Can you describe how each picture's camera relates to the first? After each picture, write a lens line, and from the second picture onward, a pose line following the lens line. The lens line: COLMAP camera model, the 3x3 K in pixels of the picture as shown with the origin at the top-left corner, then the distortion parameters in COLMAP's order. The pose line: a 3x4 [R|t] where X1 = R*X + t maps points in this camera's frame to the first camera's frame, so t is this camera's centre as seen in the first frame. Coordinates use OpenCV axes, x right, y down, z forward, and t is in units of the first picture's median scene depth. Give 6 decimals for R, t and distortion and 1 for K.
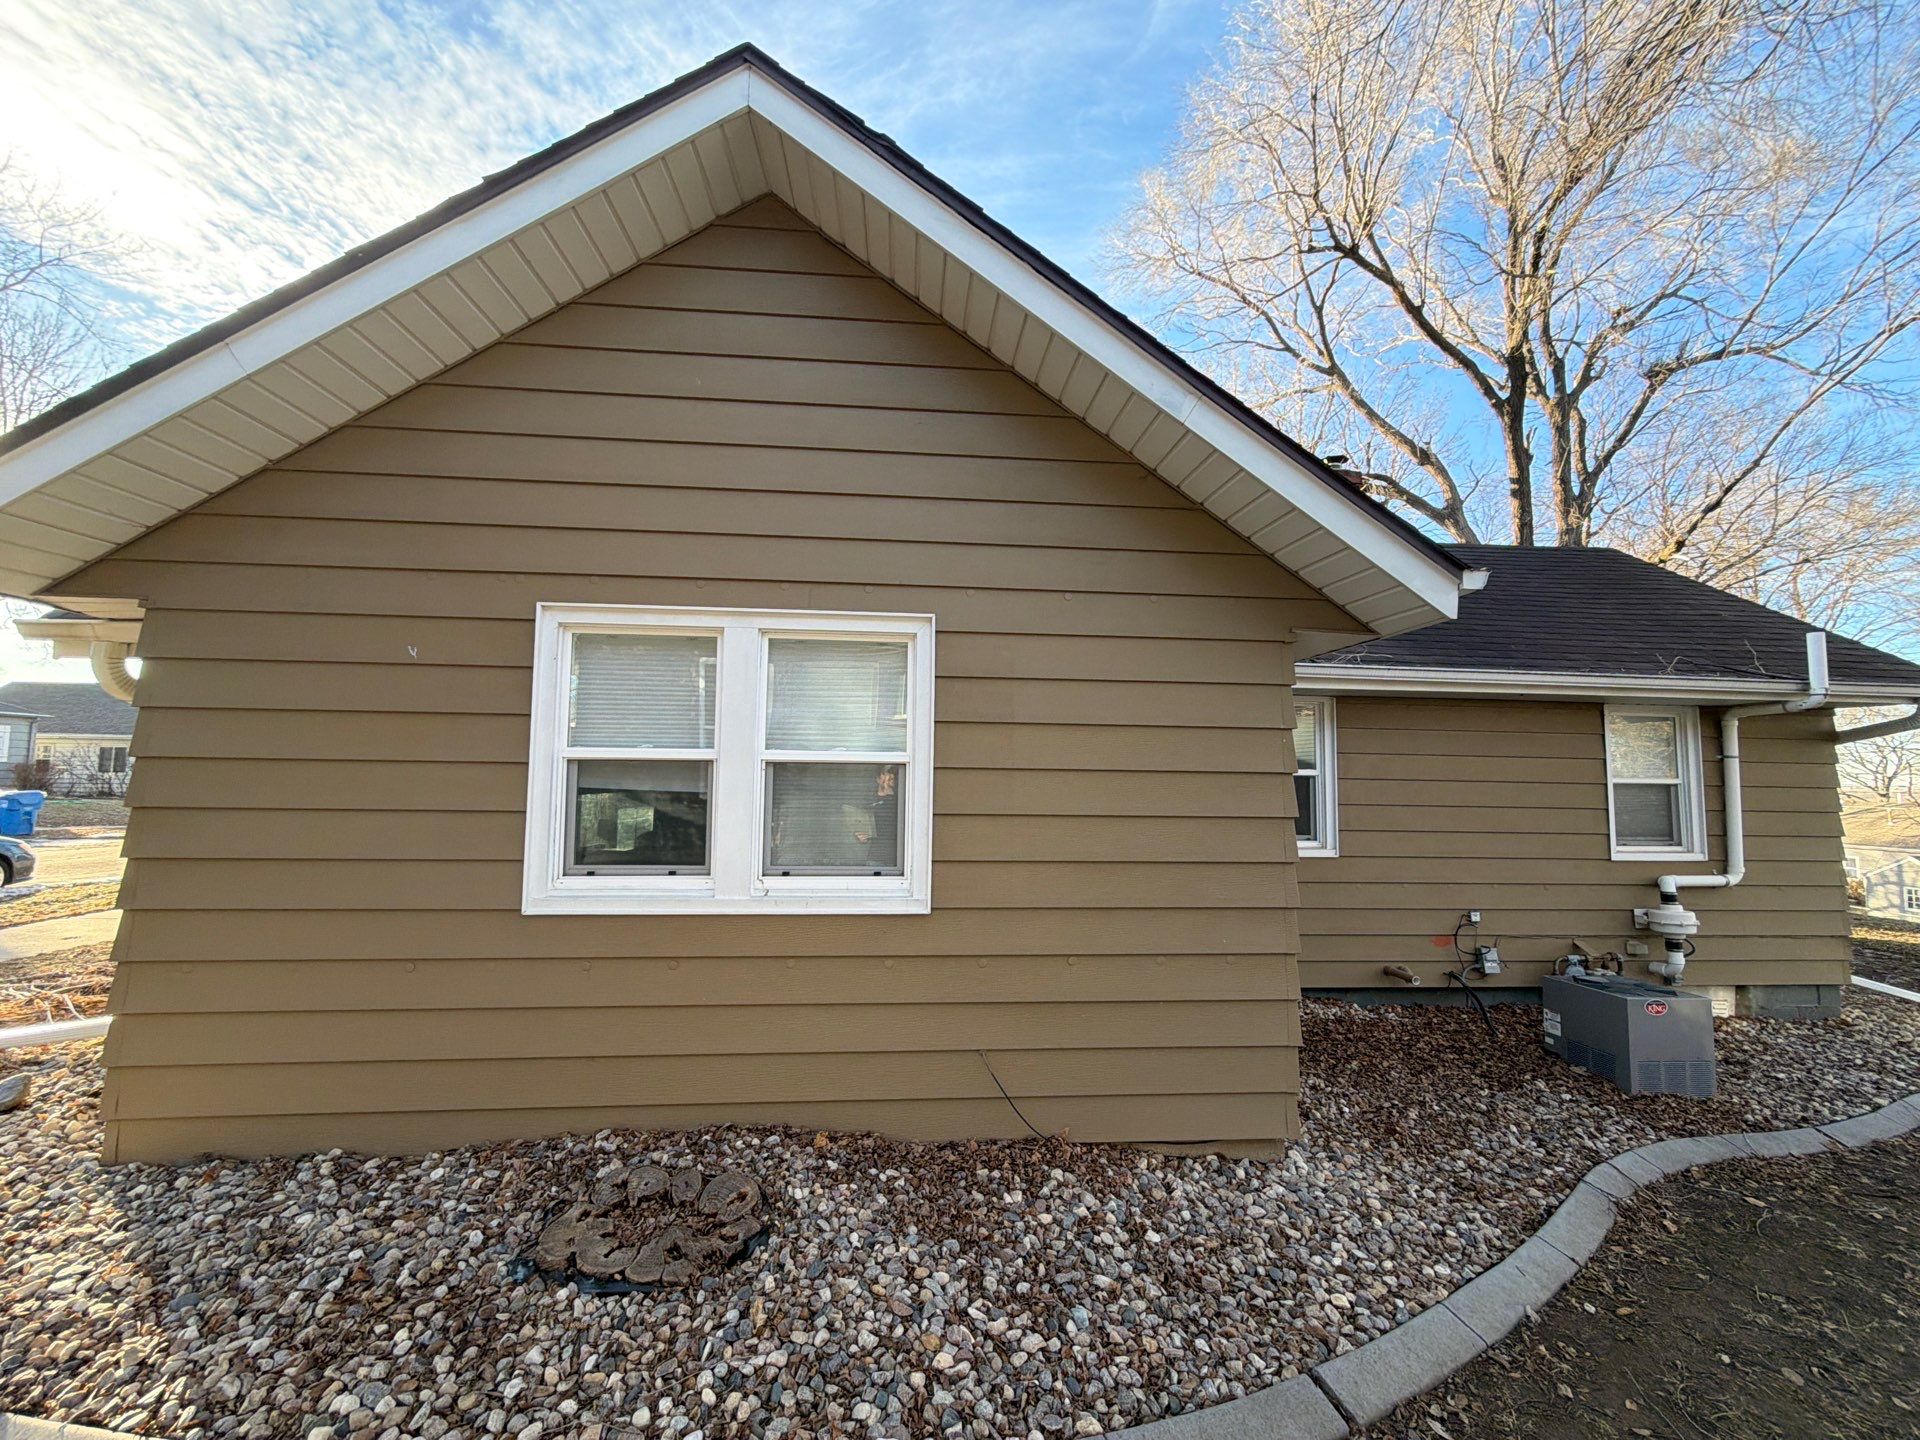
lens RADIAL K [[759.7, 0, 957.4], [0, 759.7, 721.8], [0, 0, 1]] dist [-0.000345, 0.000004]
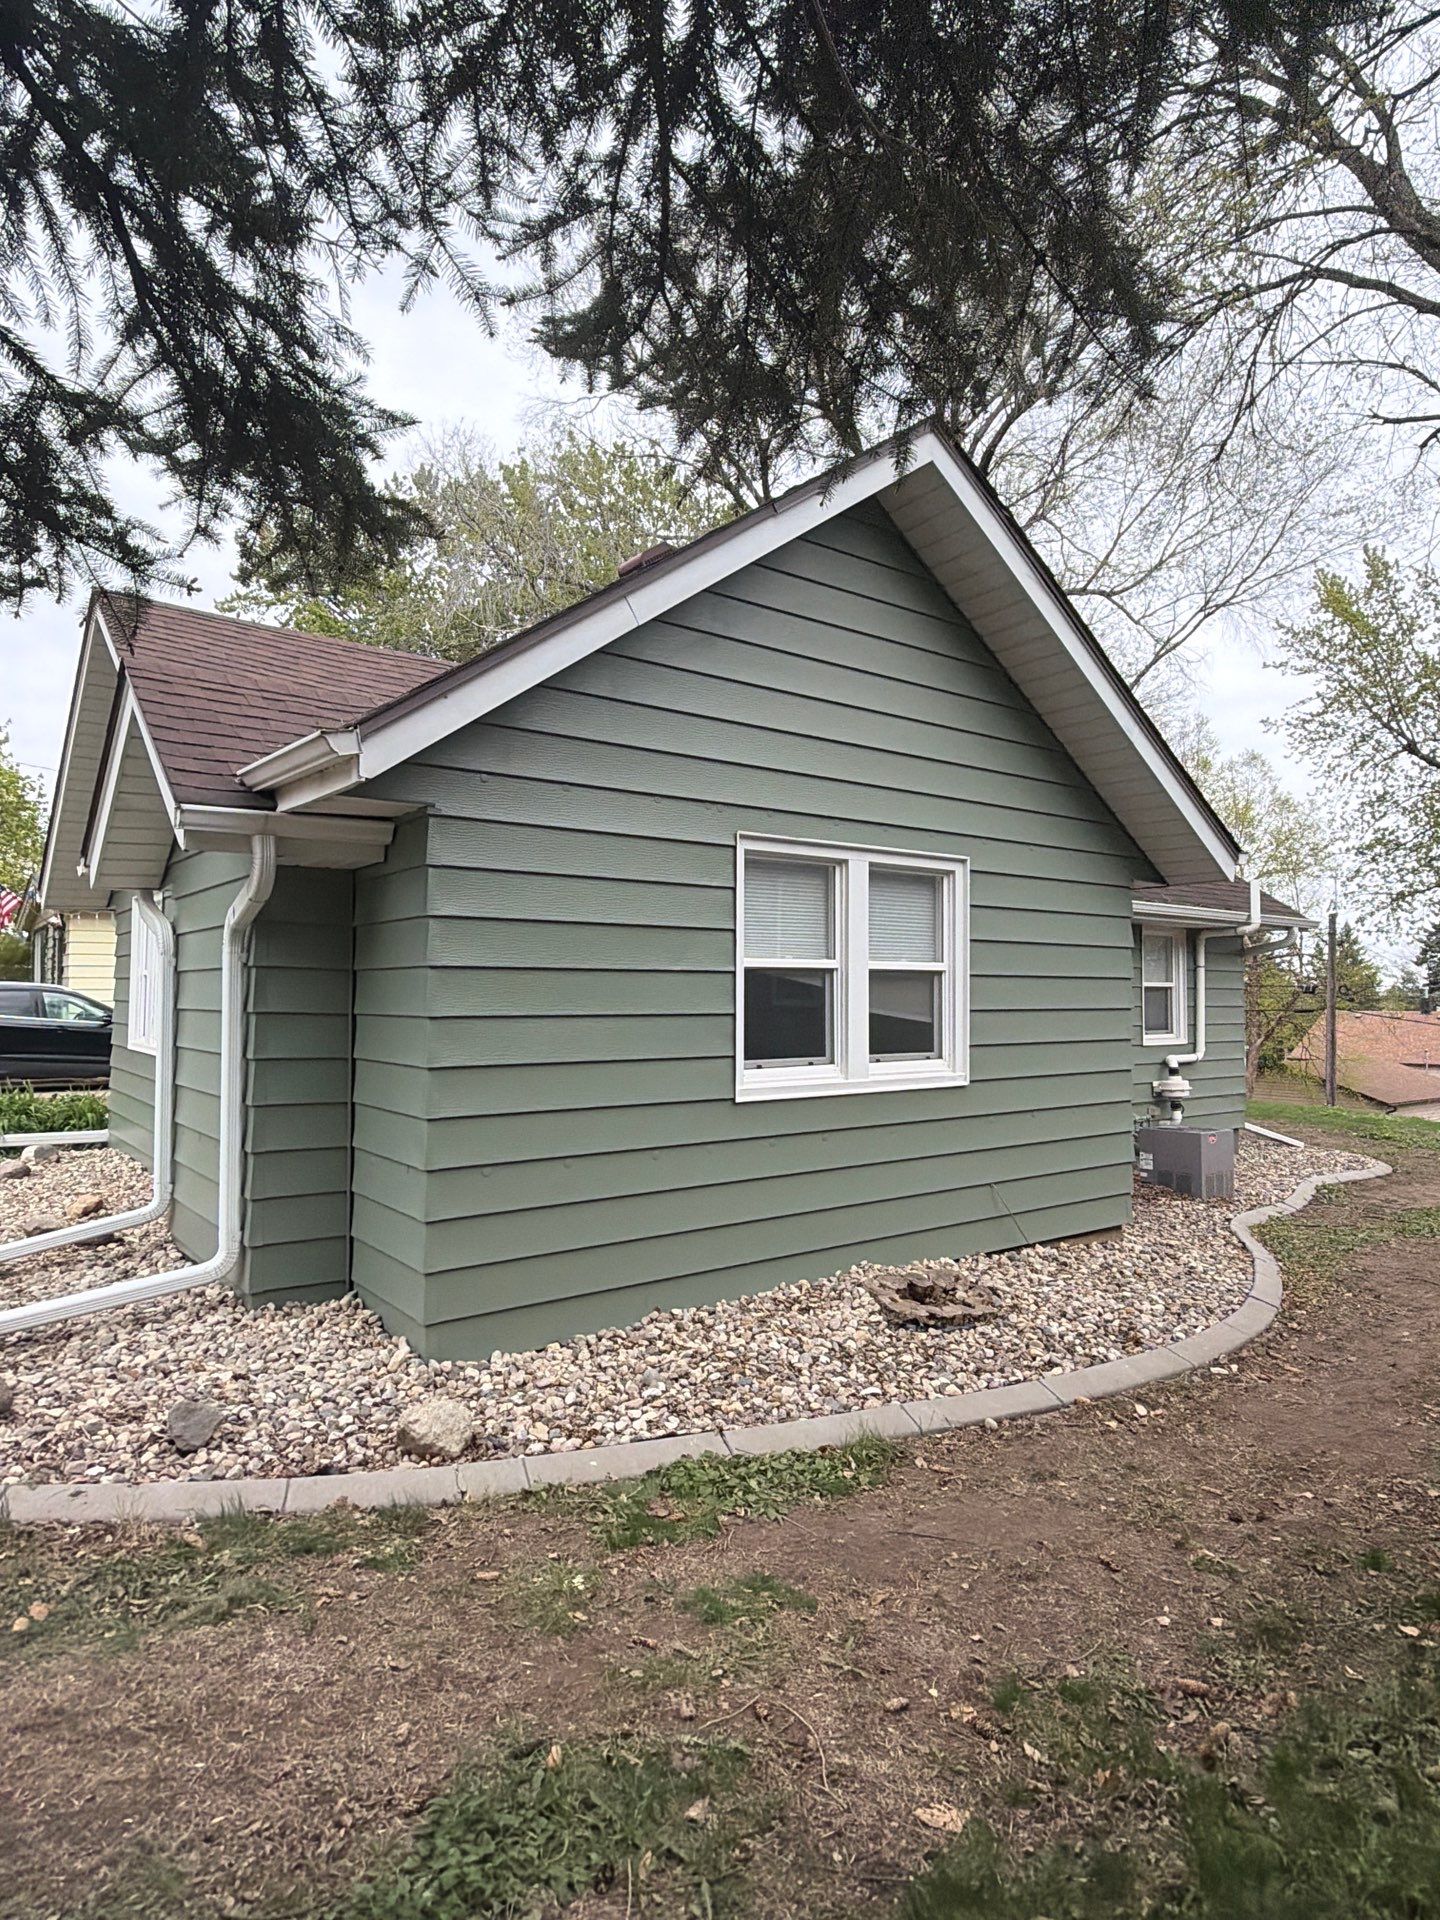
lens RADIAL K [[1107.9, 0, 749.8], [0, 1107.9, 963.1], [0, 0, 1]] dist [-0.002107, 0.000073]
pose [[0.833722, 0.003663, 0.552172, -0.756576], [-0.029181, 0.998873, 0.037433, -0.011287], [-0.551413, -0.047322, 0.832889, -0.207260]]
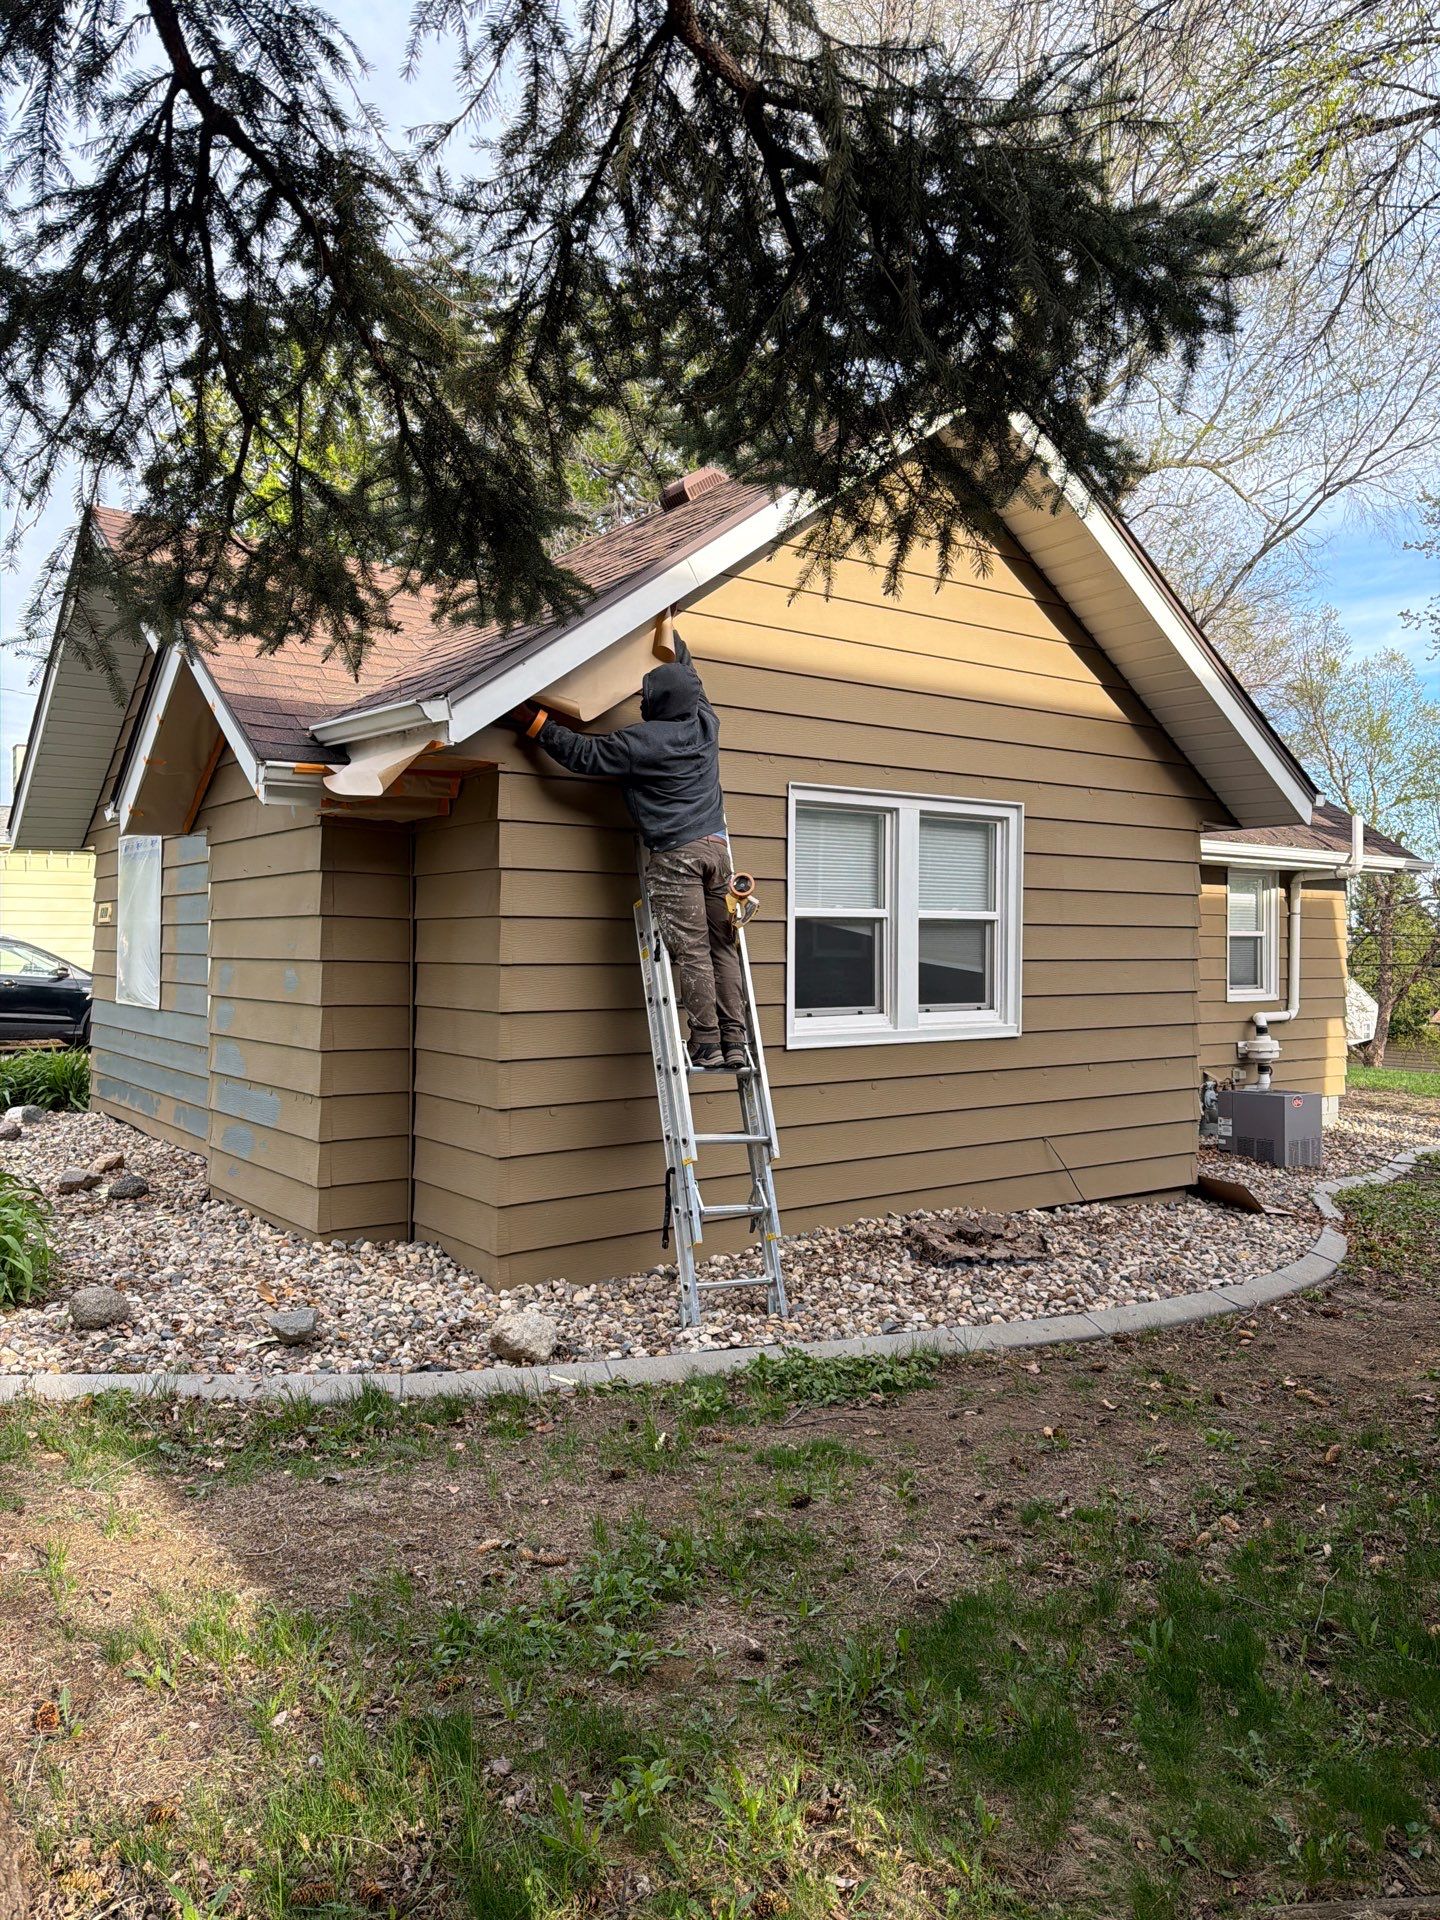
lens RADIAL K [[1354.2, 0, 781.7], [0, 1354.2, 958.8], [0, 0, 1]] dist [0.111072, -0.000306]
pose [[0.831561, -0.017126, 0.555169, -0.886108], [-0.029496, 0.996753, 0.074929, -0.022074], [-0.554649, -0.078683, 0.828356, -0.367270]]
